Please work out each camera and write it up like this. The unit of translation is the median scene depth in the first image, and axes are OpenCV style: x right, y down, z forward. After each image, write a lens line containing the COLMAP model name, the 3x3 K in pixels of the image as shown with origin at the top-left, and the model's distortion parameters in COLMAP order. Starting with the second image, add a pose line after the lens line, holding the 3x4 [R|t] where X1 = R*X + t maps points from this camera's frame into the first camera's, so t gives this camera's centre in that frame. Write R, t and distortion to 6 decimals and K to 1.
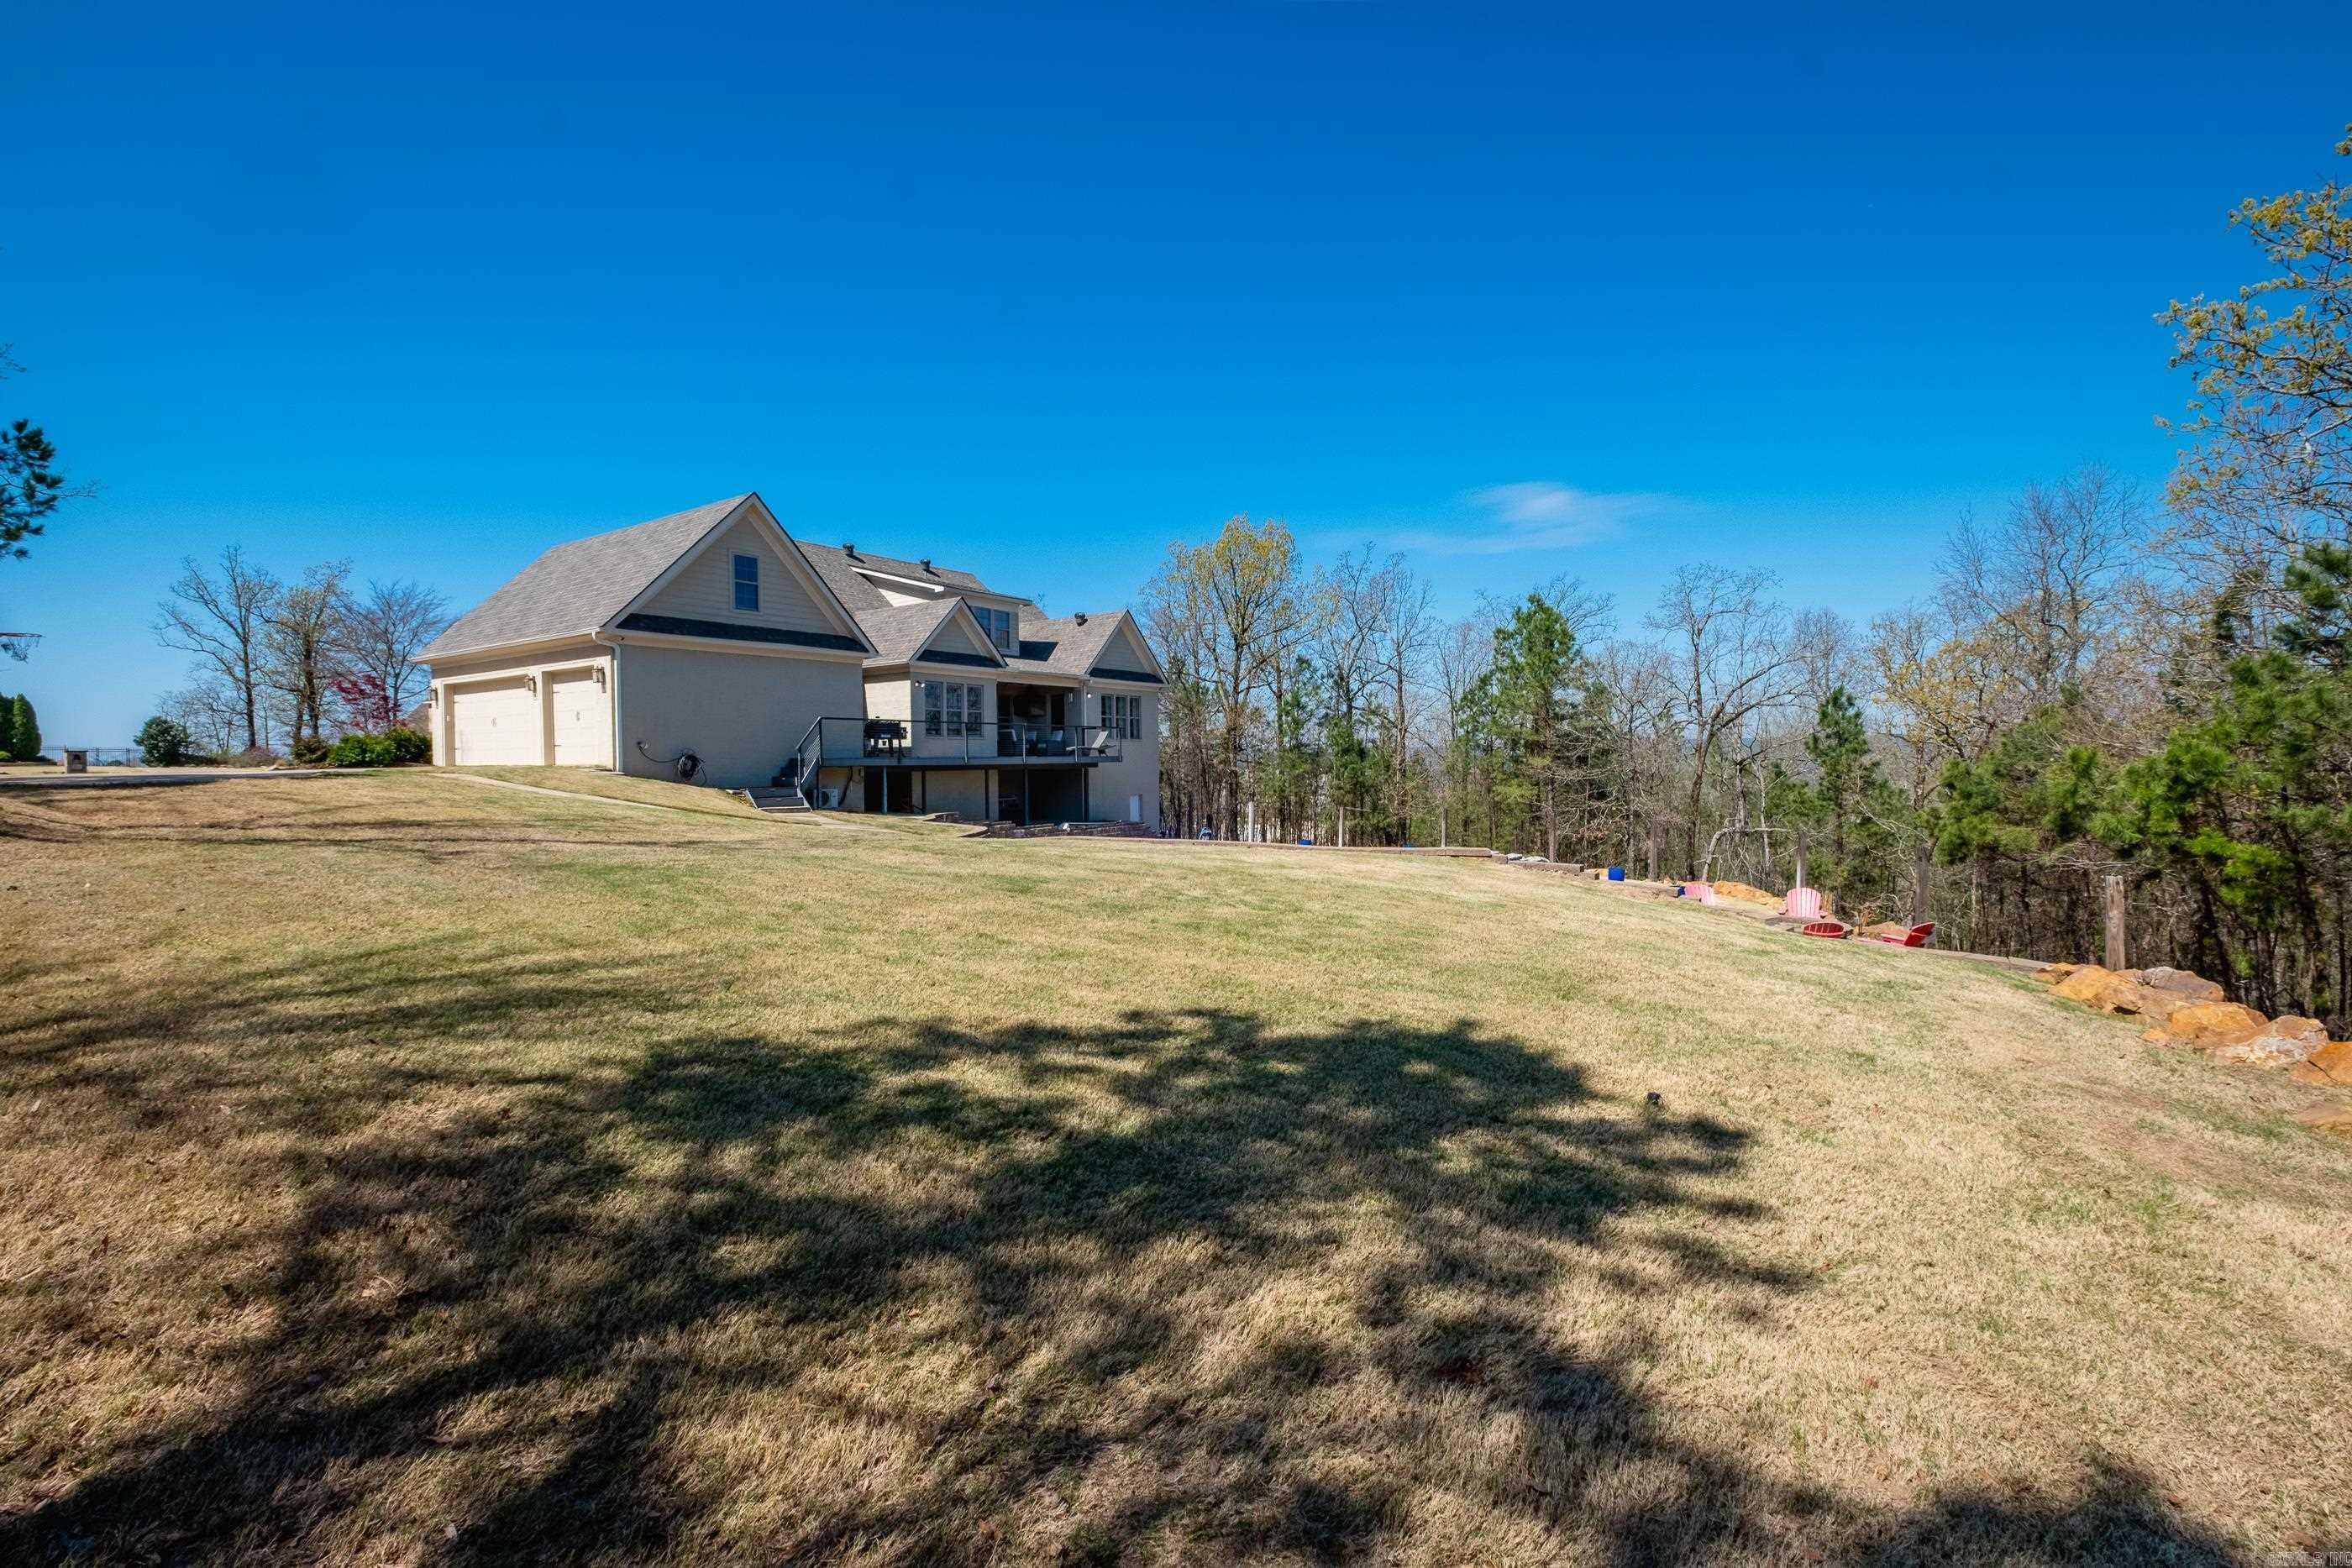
lens RADIAL K [[995.6, 0, 1180.9], [0, 995.6, 751.6], [0, 0, 1]] dist [0.000612, 0.000033]
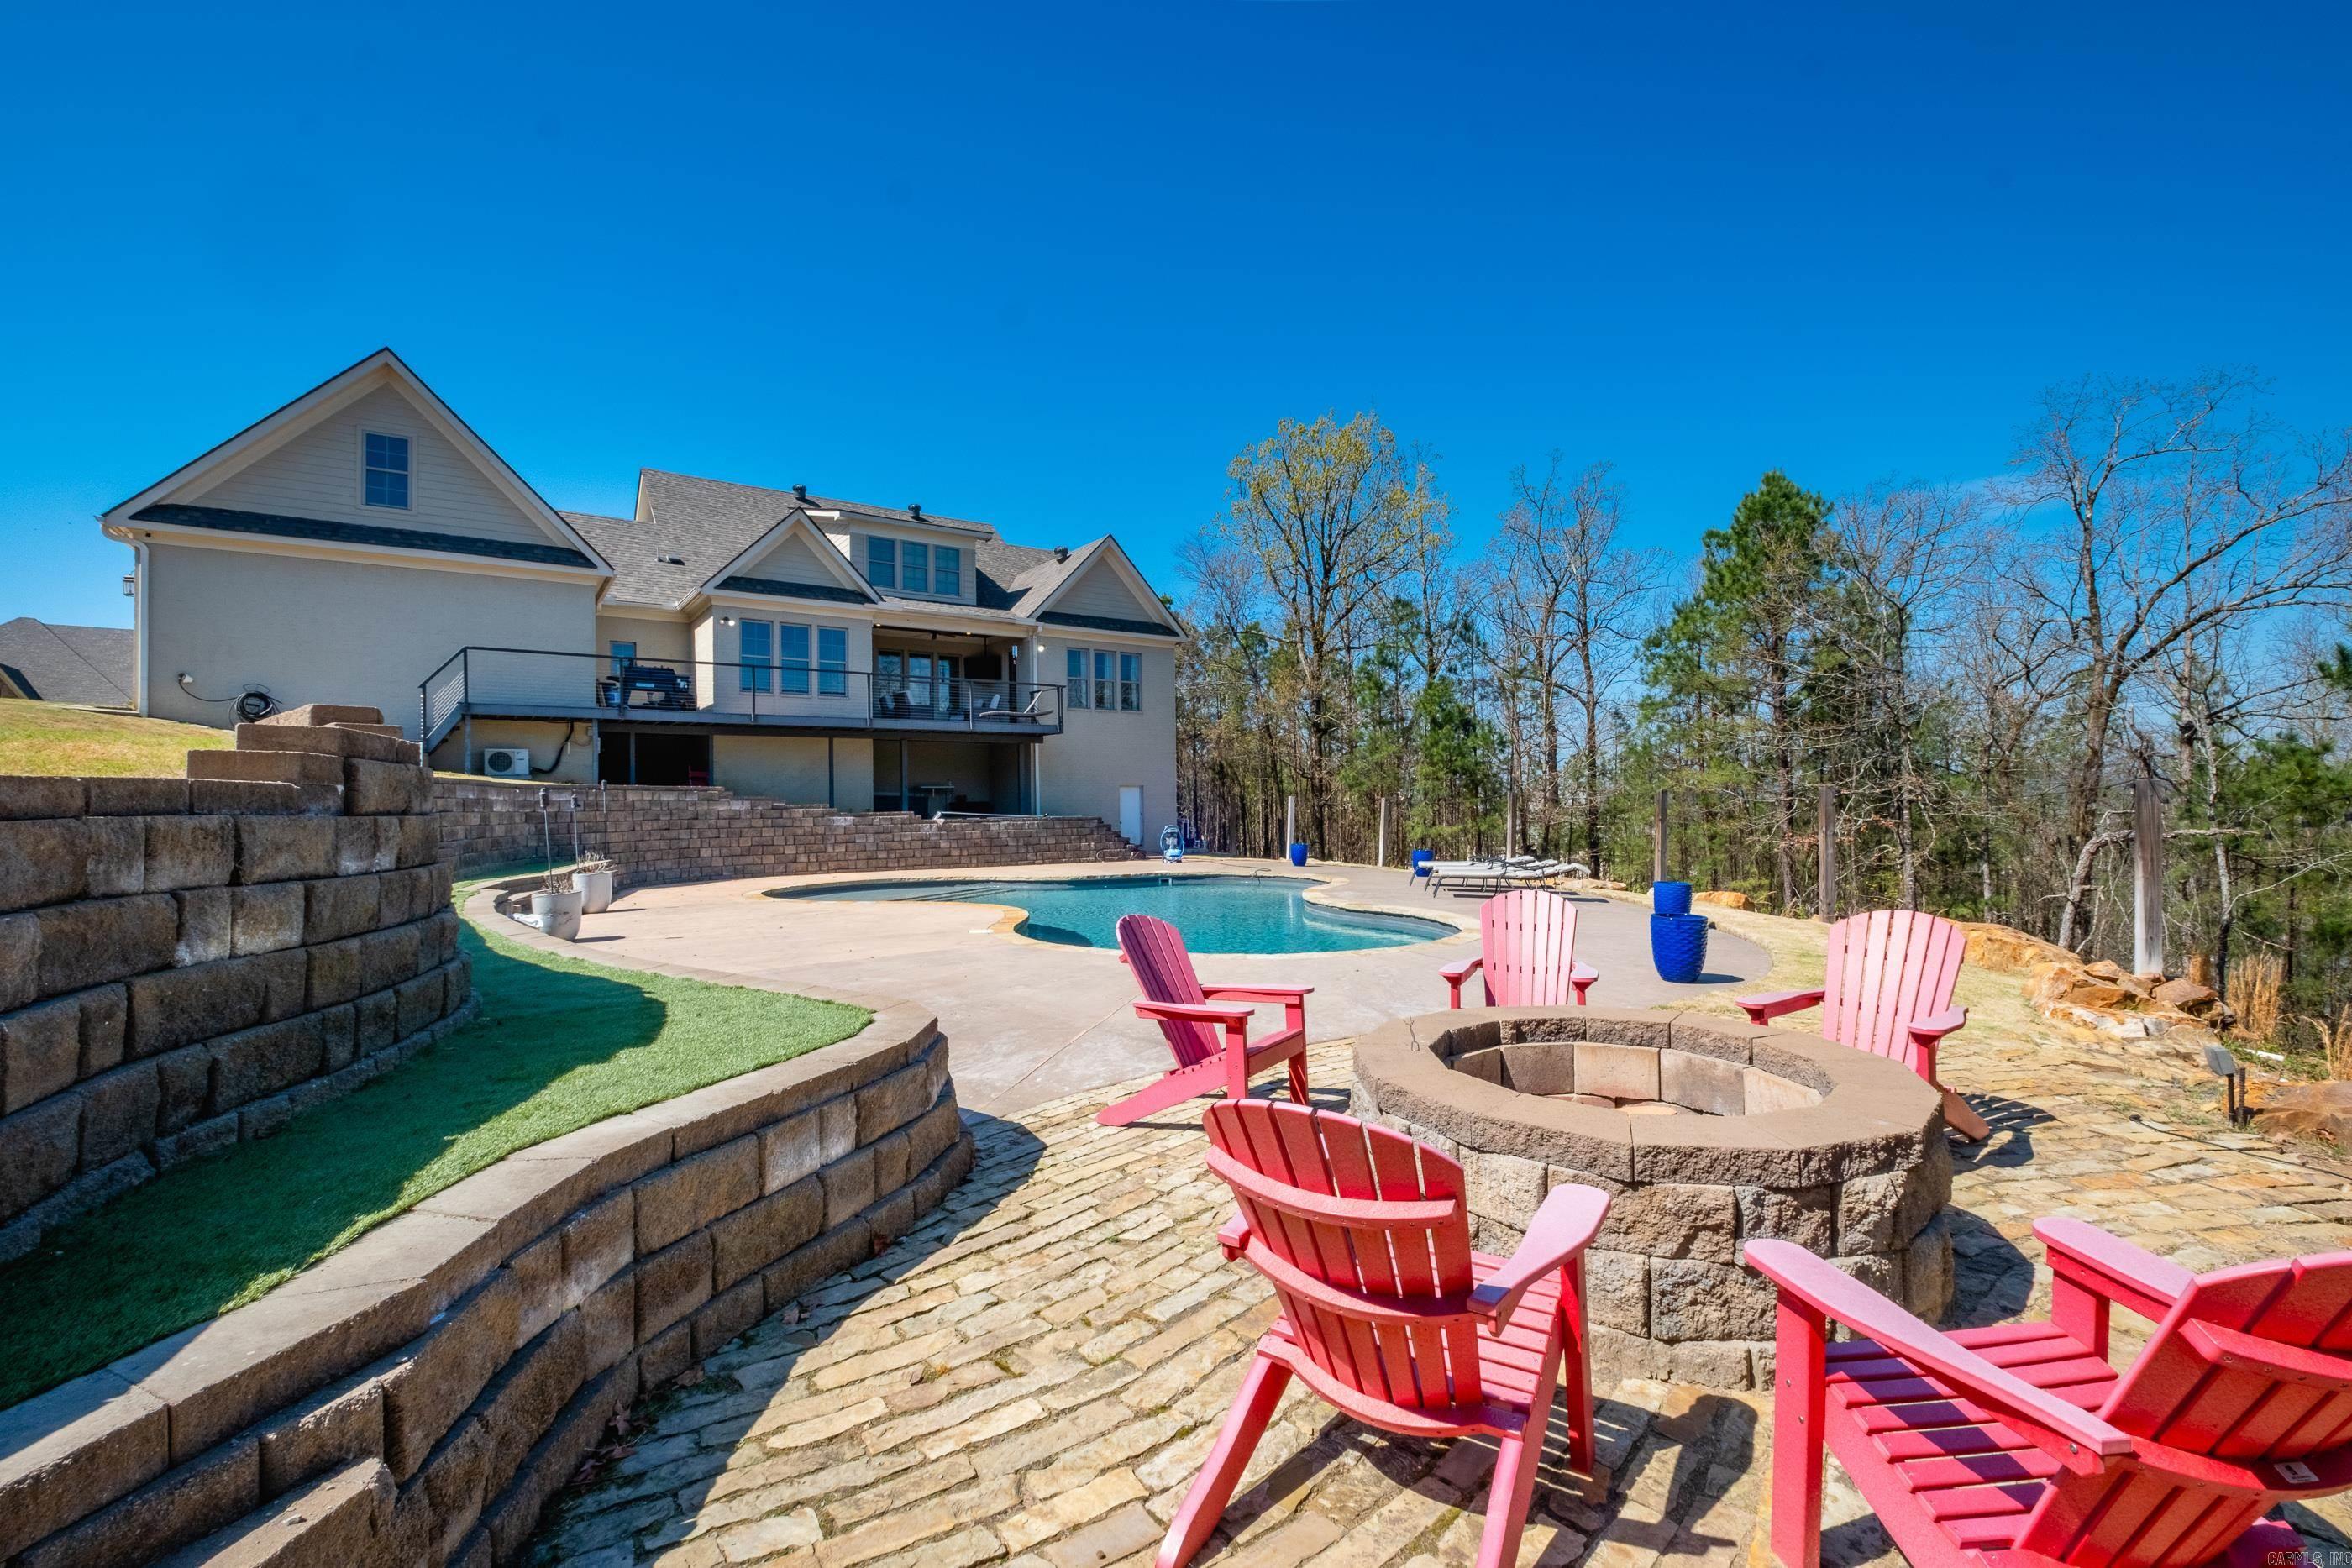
lens RADIAL K [[985.9, 0, 1176.0], [0, 985.9, 784.0], [0, 0, 1]] dist [0.001224, 0.000041]
pose [[0.933670, -0.002636, -0.358124, 0.304707], [0.000795, 0.999986, -0.005288, 0.057422], [0.358133, 0.004653, 0.933659, 0.385832]]
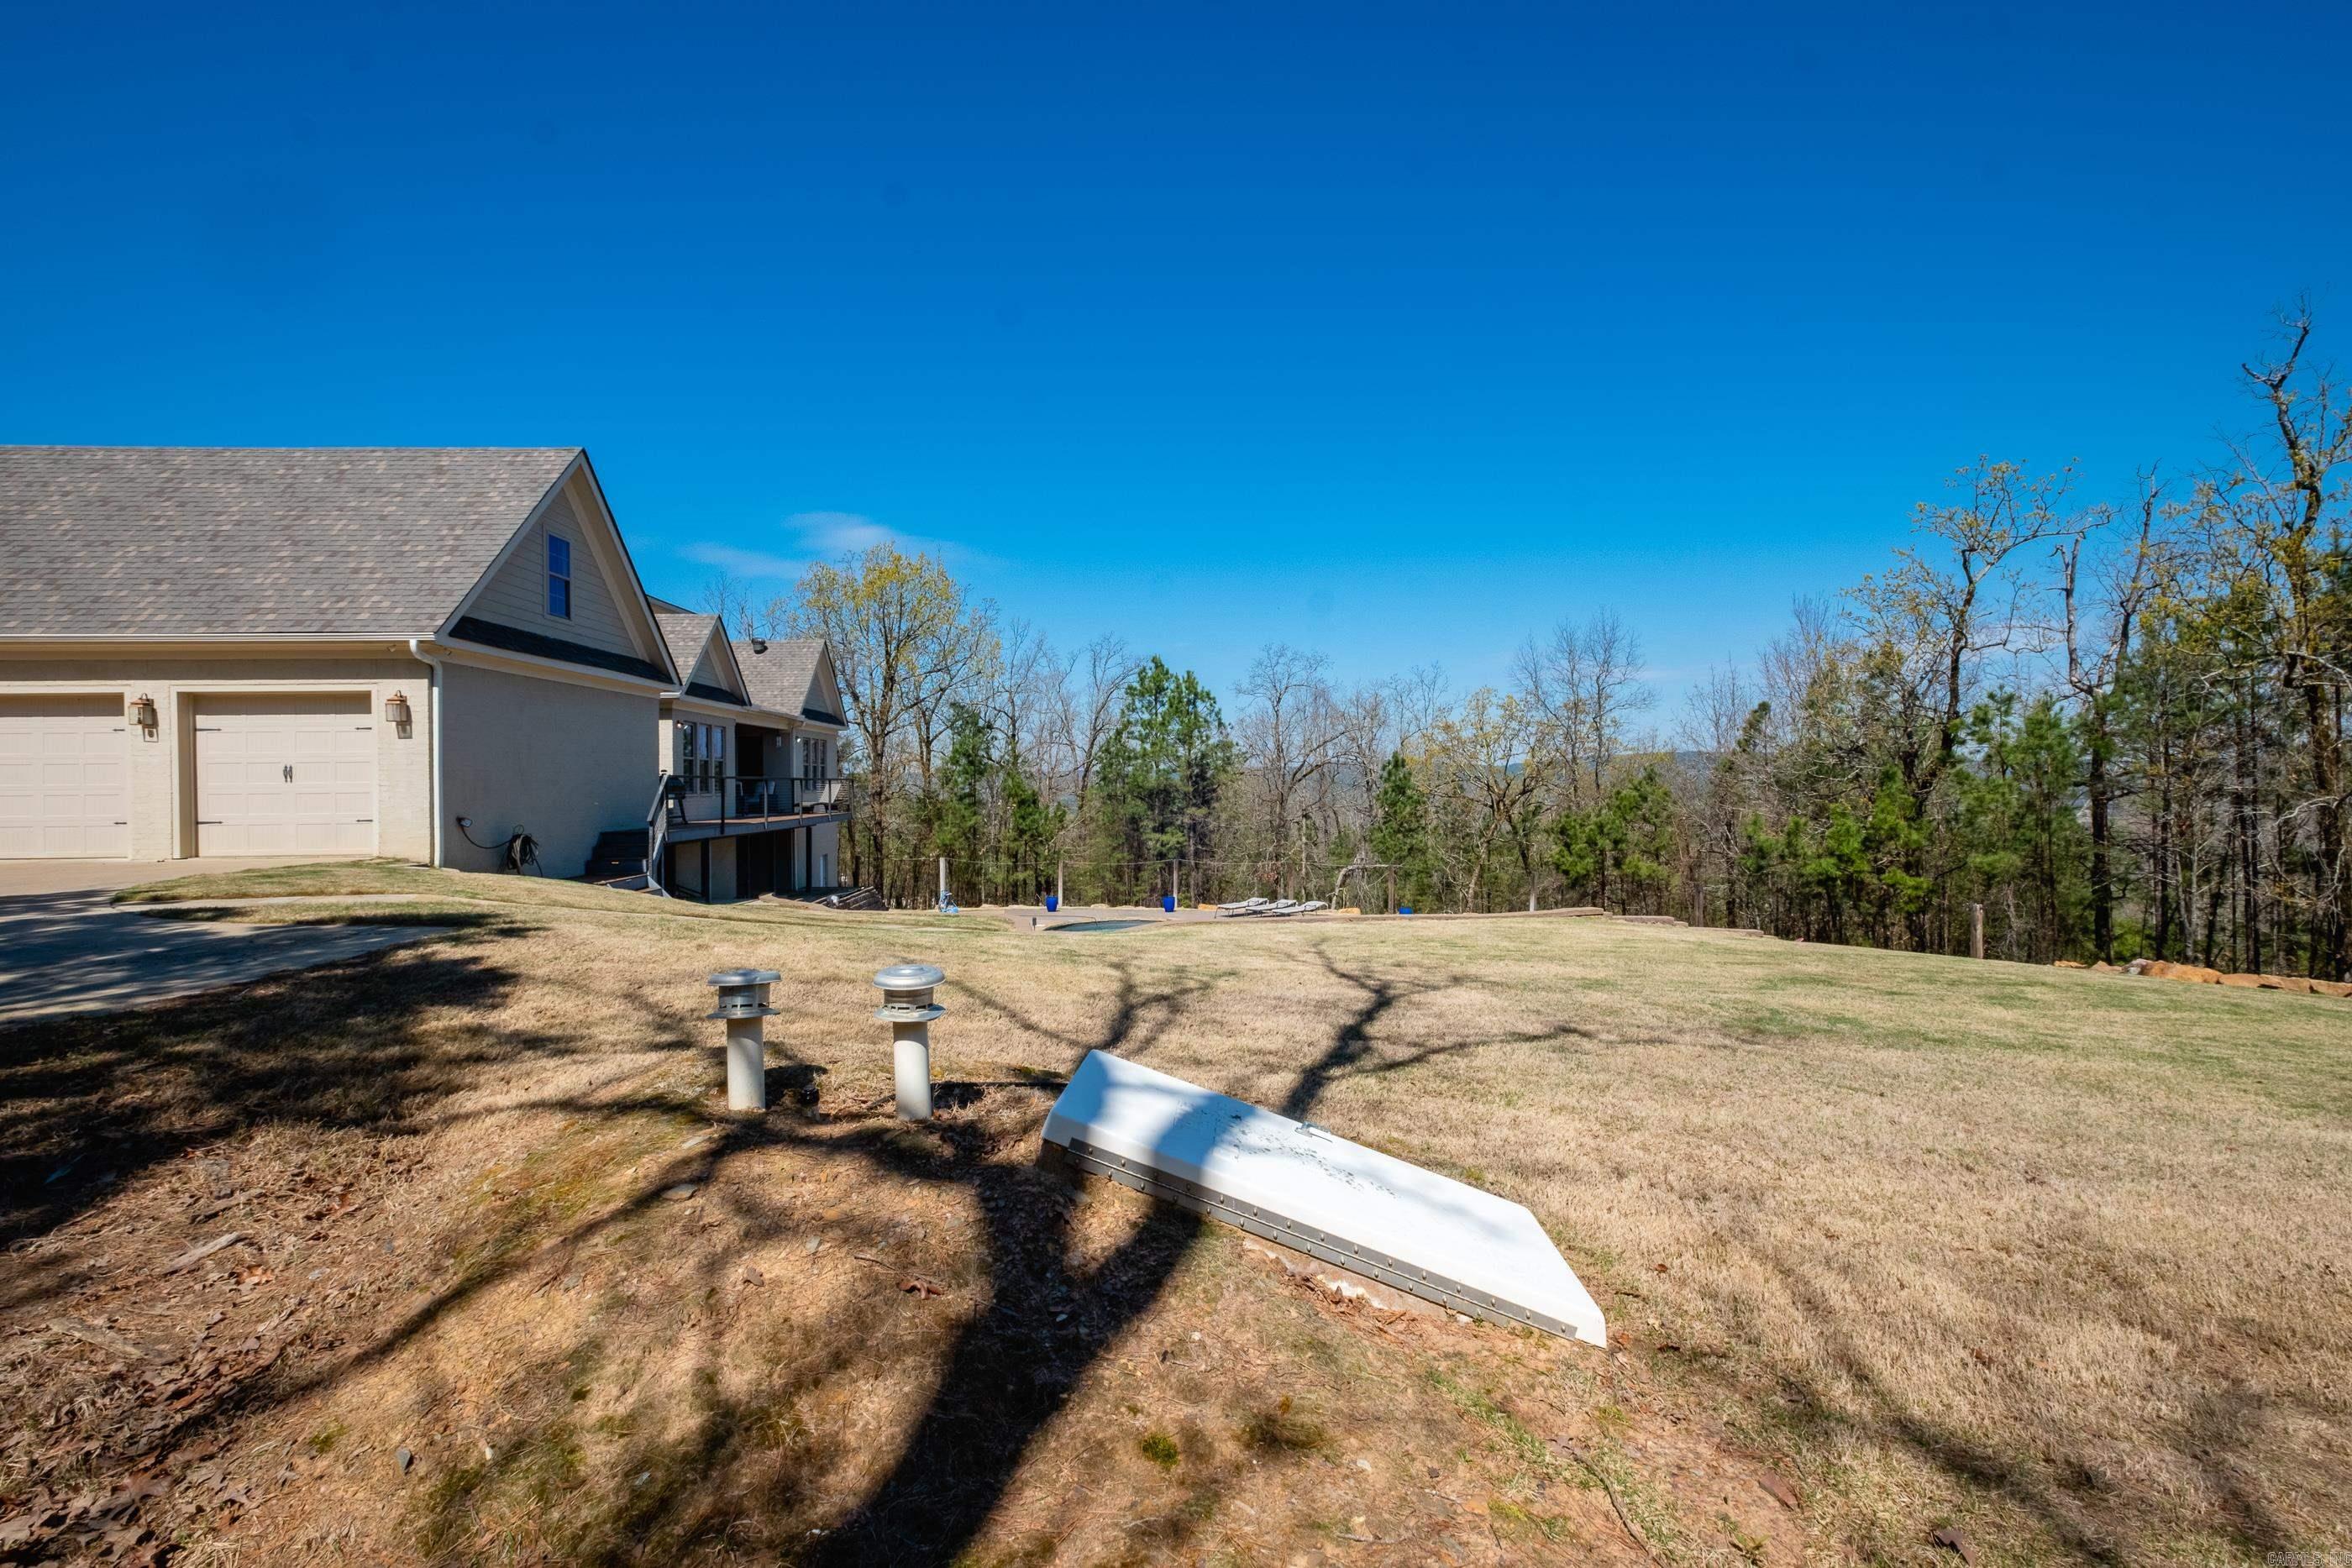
lens RADIAL K [[985.9, 0, 1176.0], [0, 985.9, 784.0], [0, 0, 1]] dist [0.001224, 0.000041]
pose [[0.797488, 0.004547, 0.603317, -0.385377], [-0.005480, 0.999985, -0.000293, -0.022870], [-0.603309, -0.003072, 0.797501, 0.156668]]
